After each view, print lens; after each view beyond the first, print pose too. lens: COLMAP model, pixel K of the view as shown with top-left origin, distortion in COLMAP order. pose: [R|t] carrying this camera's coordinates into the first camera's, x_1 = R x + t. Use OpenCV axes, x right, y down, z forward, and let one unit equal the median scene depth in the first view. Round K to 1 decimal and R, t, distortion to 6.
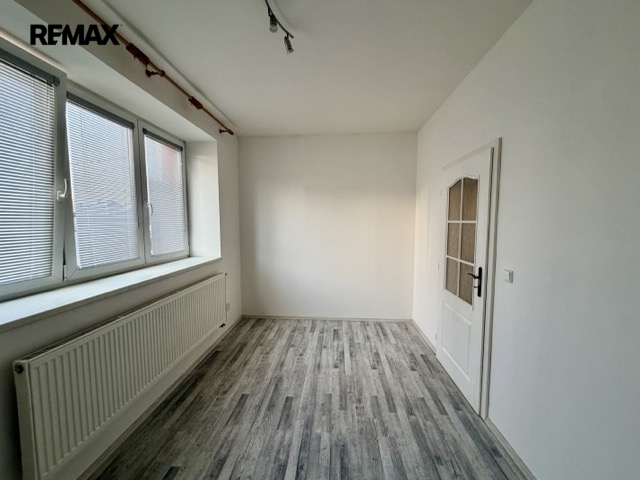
lens RADIAL K [[256.3, 0, 320.0], [0, 256.3, 243.3], [0, 0, 1]] dist [-0.000815, -0.000381]
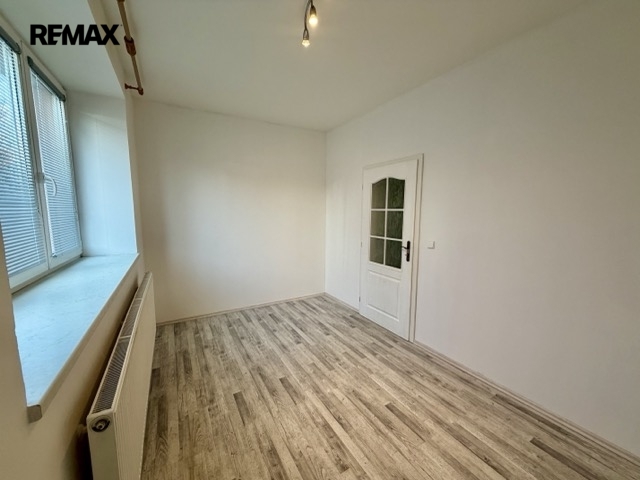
lens RADIAL K [[256.3, 0, 323.3], [0, 256.3, 239.1], [0, 0, 1]] dist [-0.000815, -0.000381]
pose [[0.820707, -0.055276, 0.568670, -0.495875], [0.038959, 0.998407, 0.040821, 0.003699], [-0.570020, -0.011347, 0.821552, 0.058534]]
